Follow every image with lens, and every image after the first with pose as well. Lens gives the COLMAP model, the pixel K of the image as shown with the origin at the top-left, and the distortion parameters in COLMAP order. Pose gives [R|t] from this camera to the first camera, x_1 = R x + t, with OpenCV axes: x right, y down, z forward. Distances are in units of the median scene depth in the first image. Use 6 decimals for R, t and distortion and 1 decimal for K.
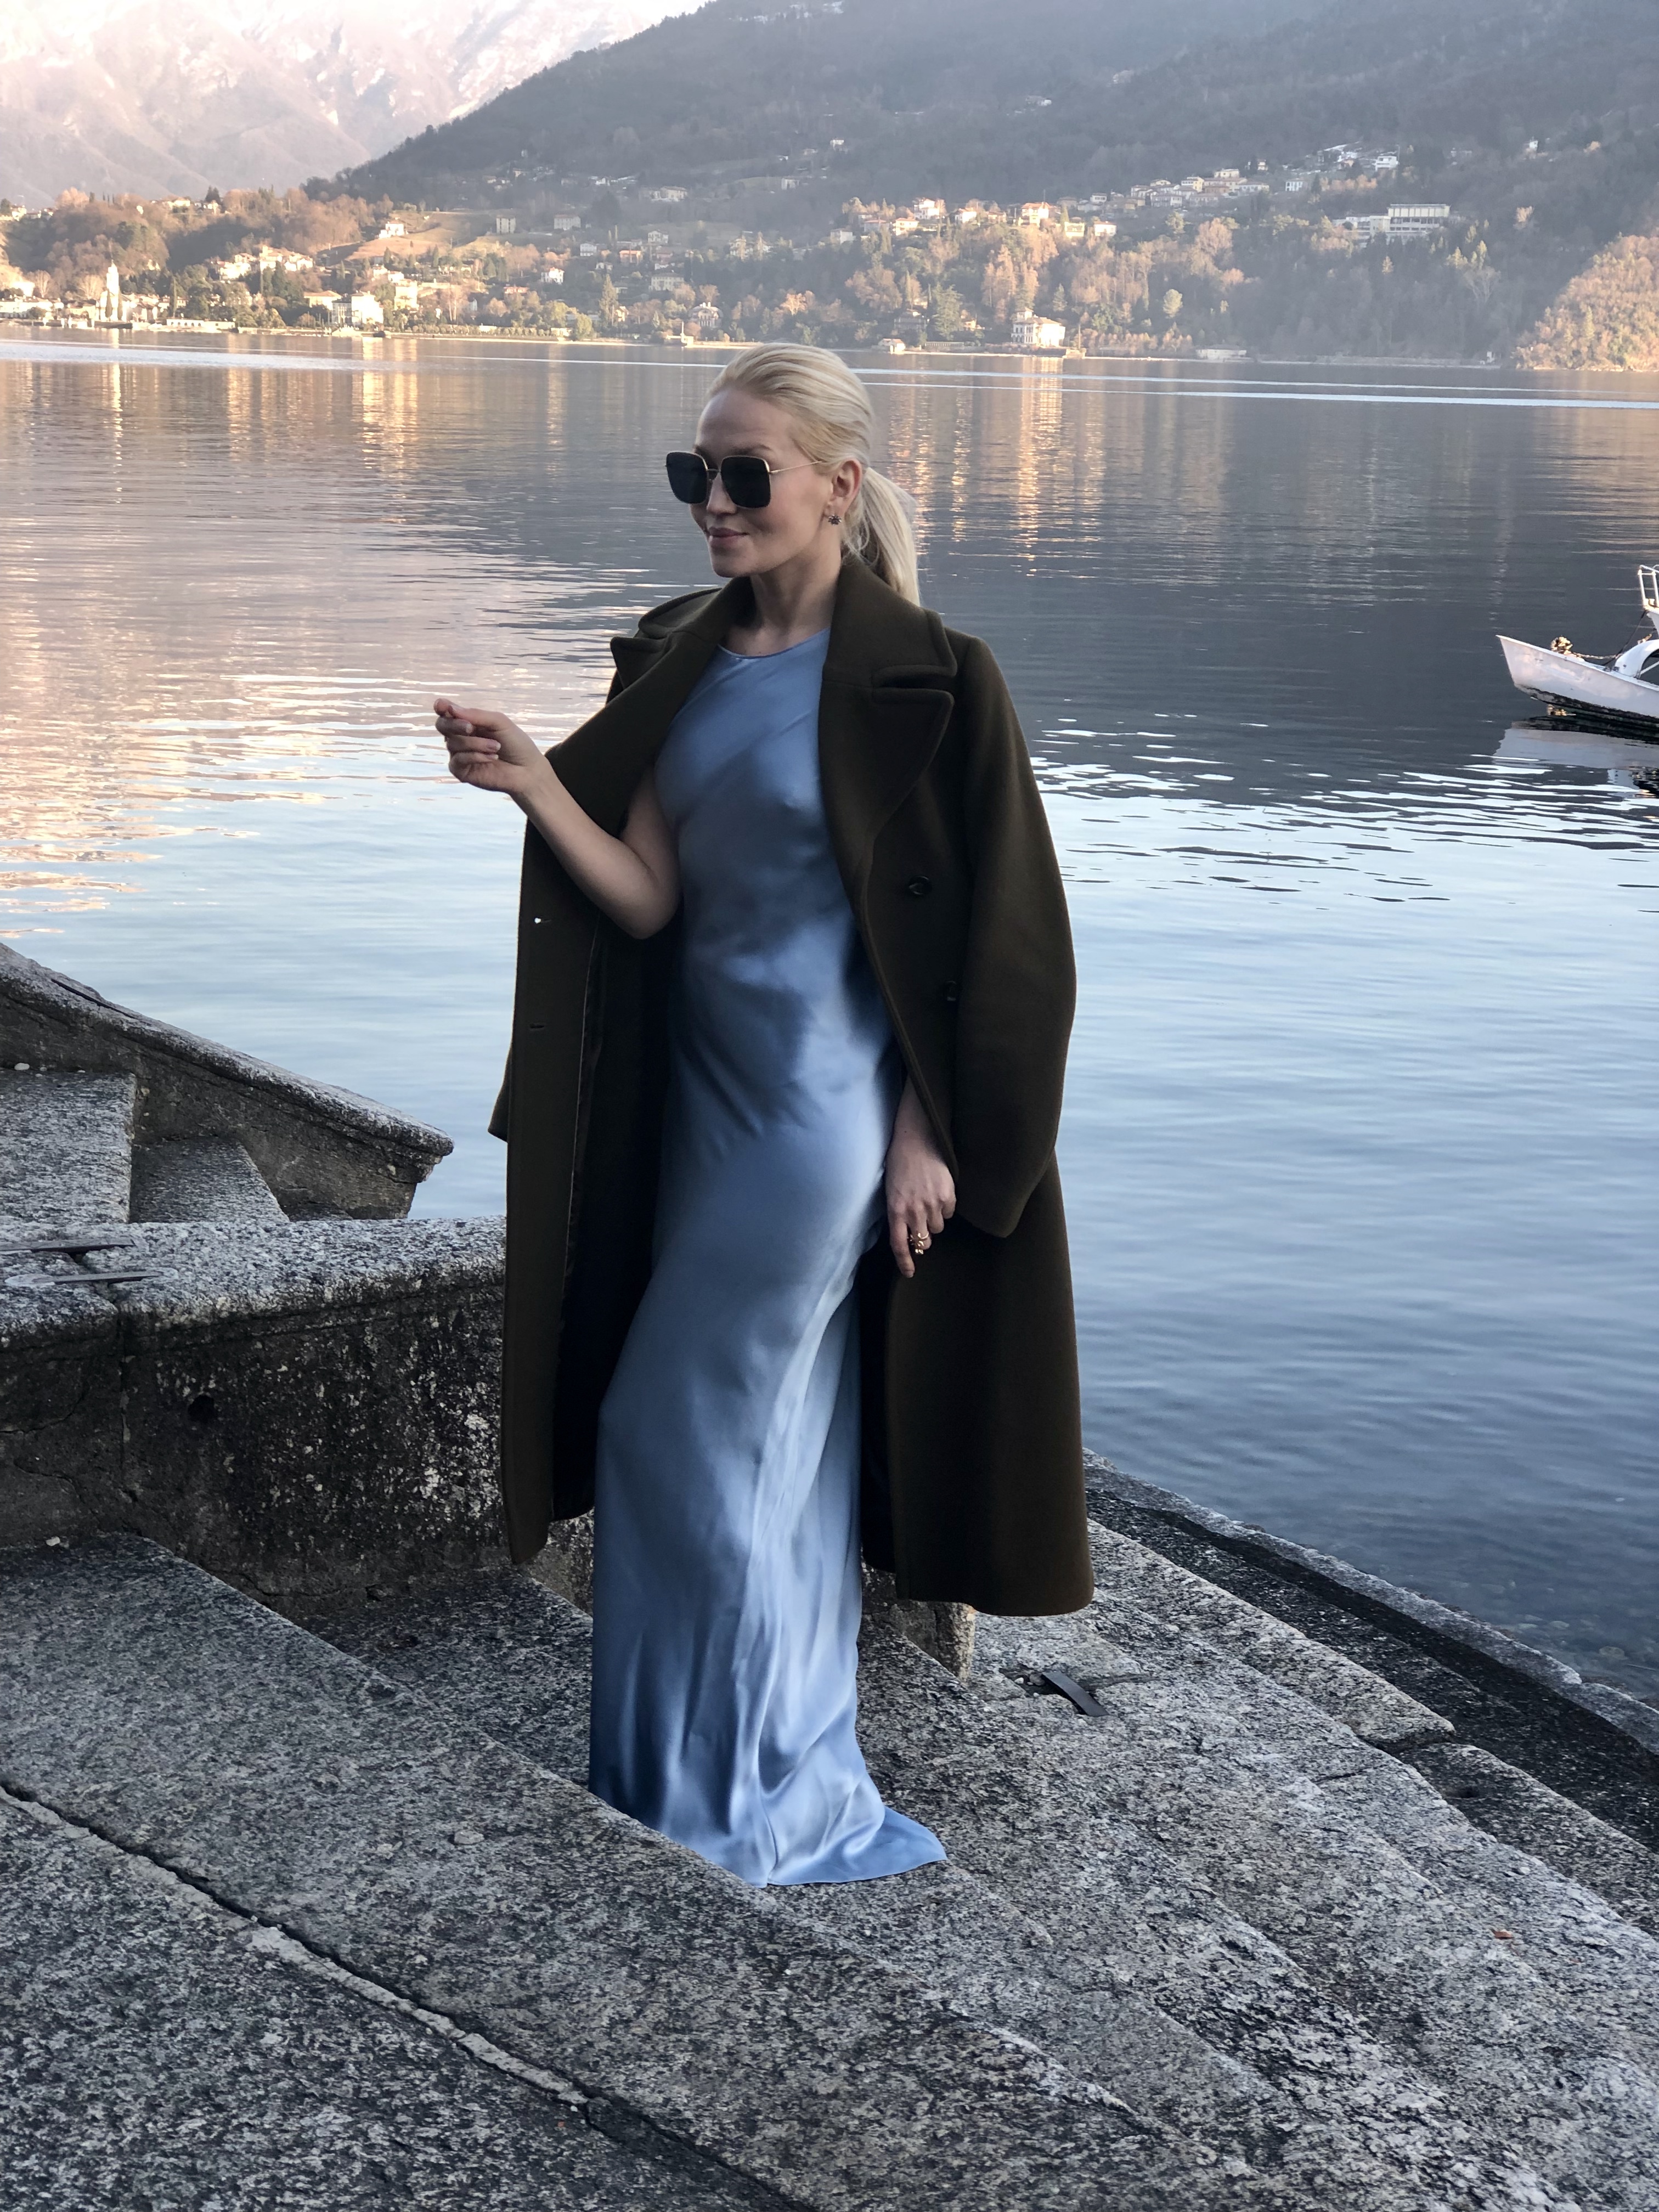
lens RADIAL K [[3661.7, 0, 829.5], [0, 3661.7, 1106.0], [0, 0, 1]] dist [0.111579, 0.024758]
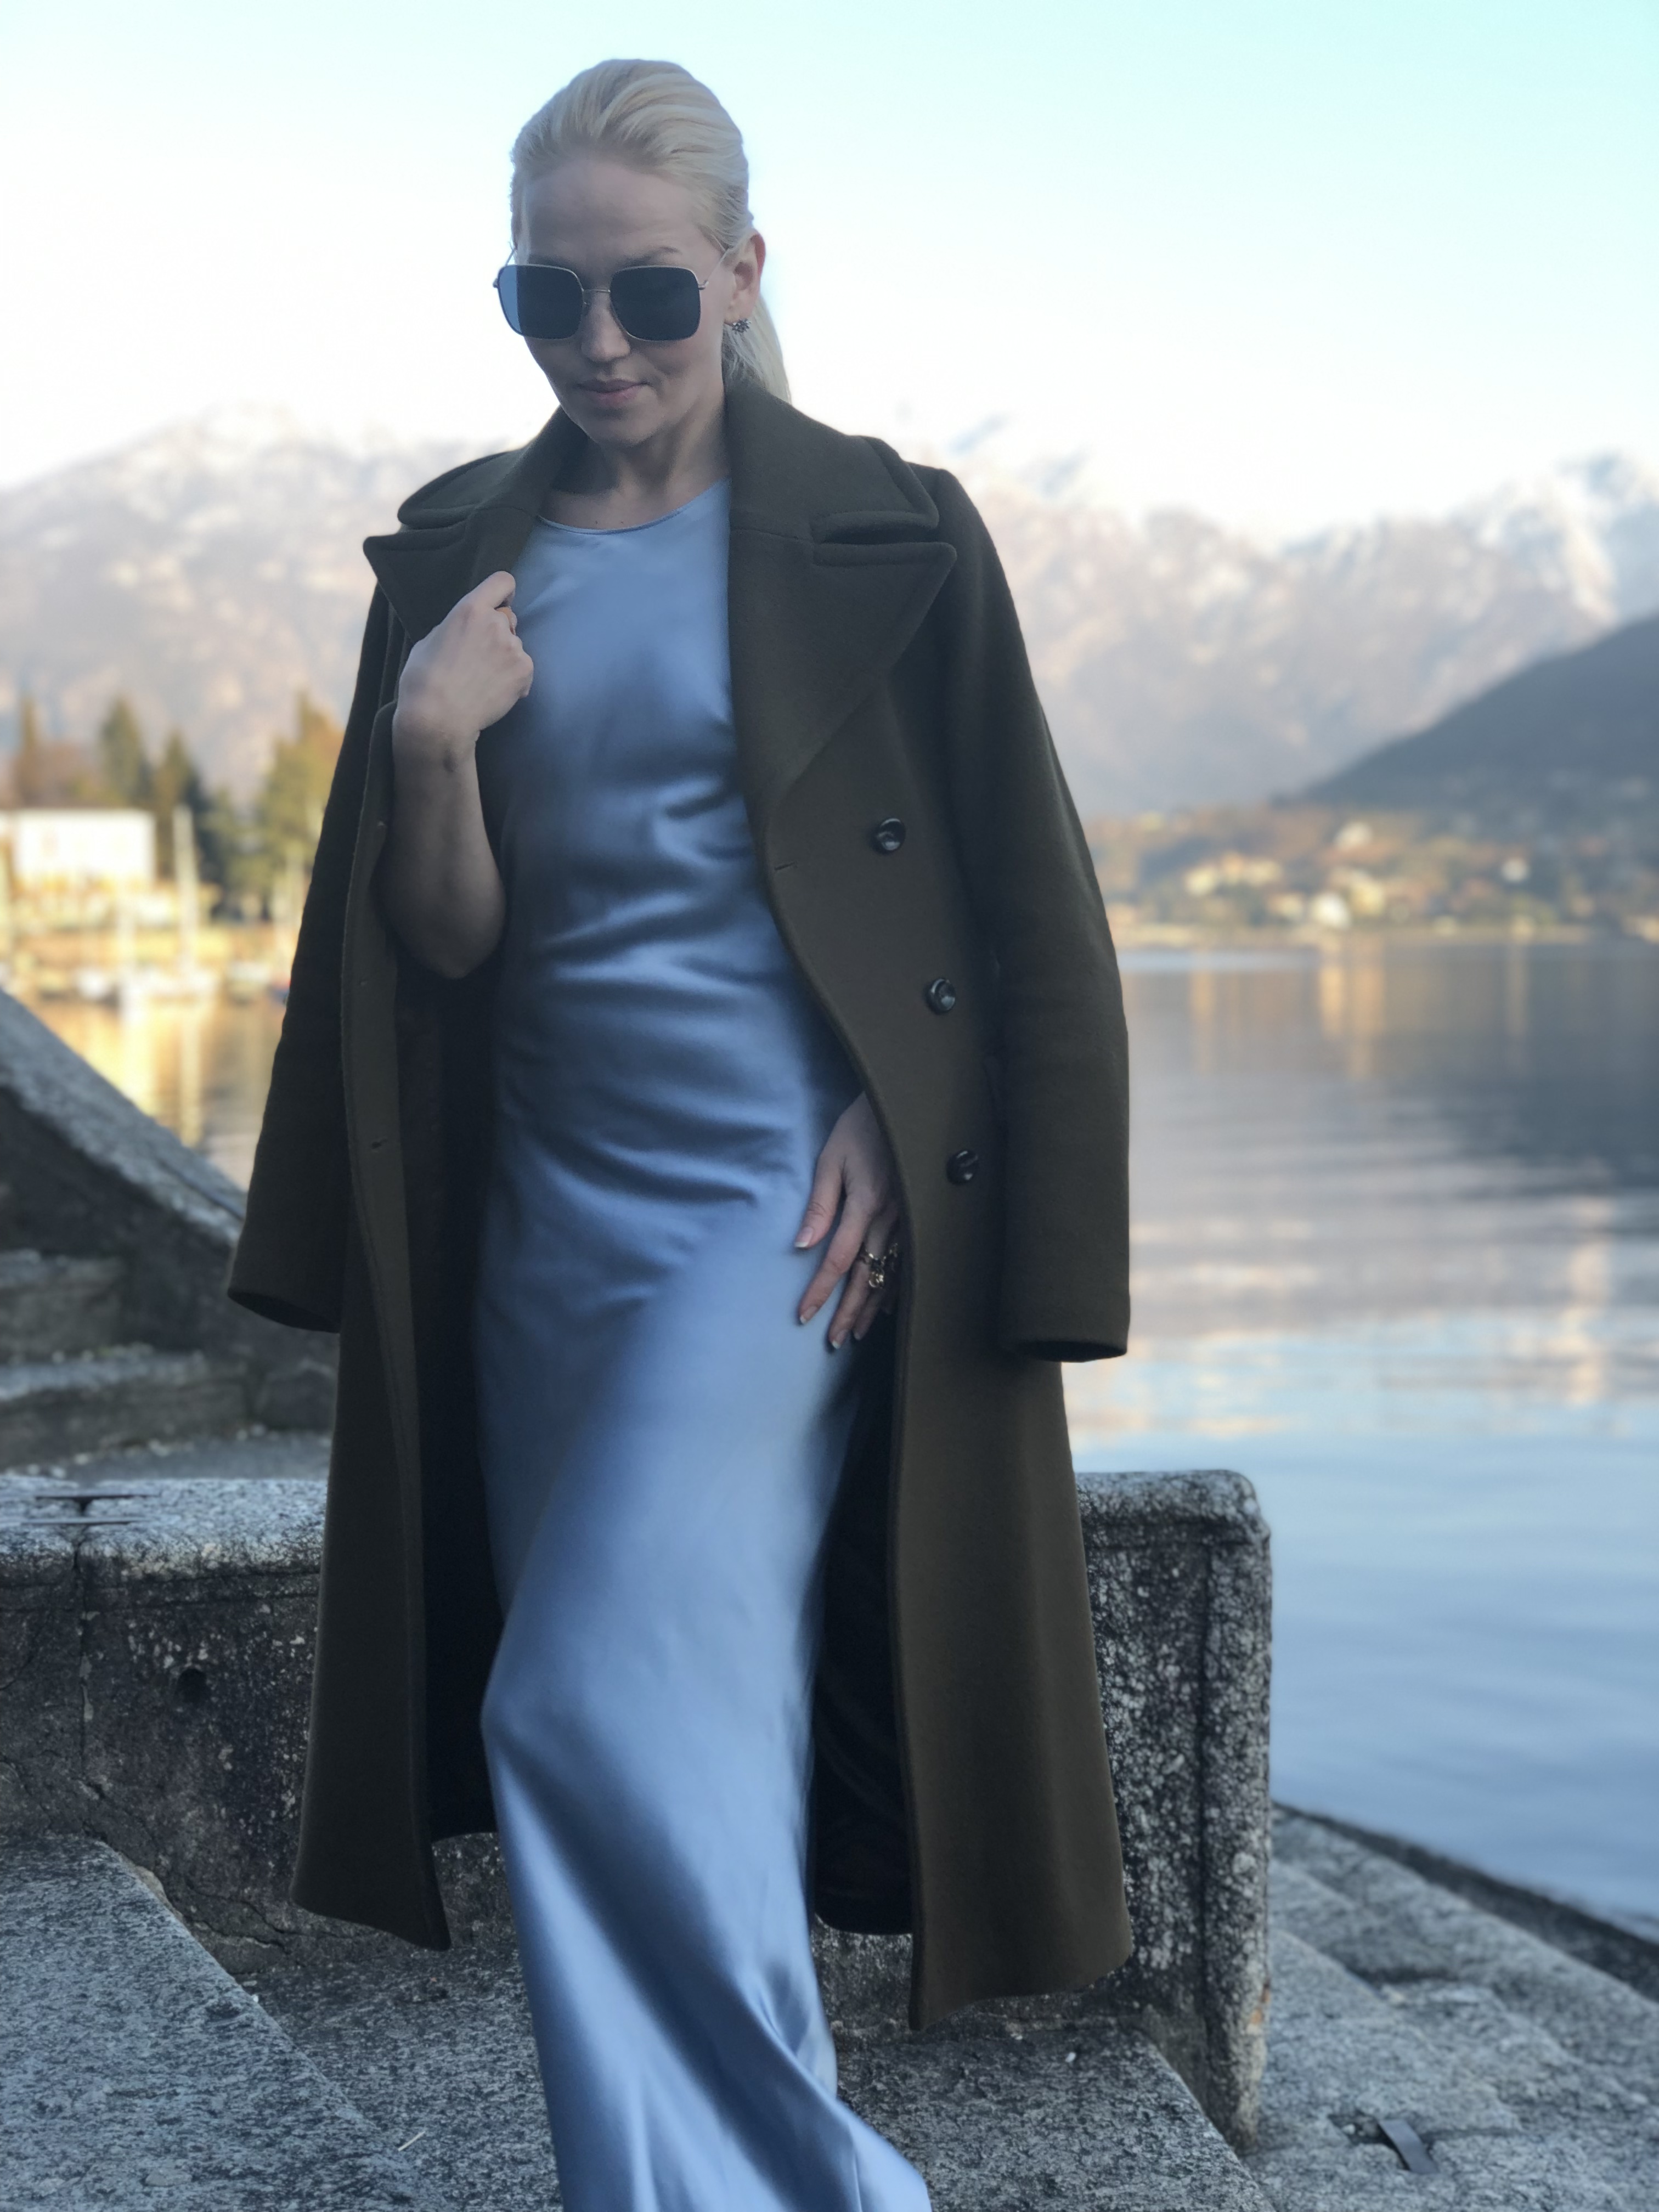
lens RADIAL K [[3658.4, 0, 829.5], [0, 3658.4, 1106.0], [0, 0, 1]] dist [0.147041, -0.261916]
pose [[0.966331, -0.024565, -0.256129, 0.183400], [-0.016693, 0.987350, -0.157674, 0.085274], [0.256762, 0.156641, 0.953696, 0.251954]]
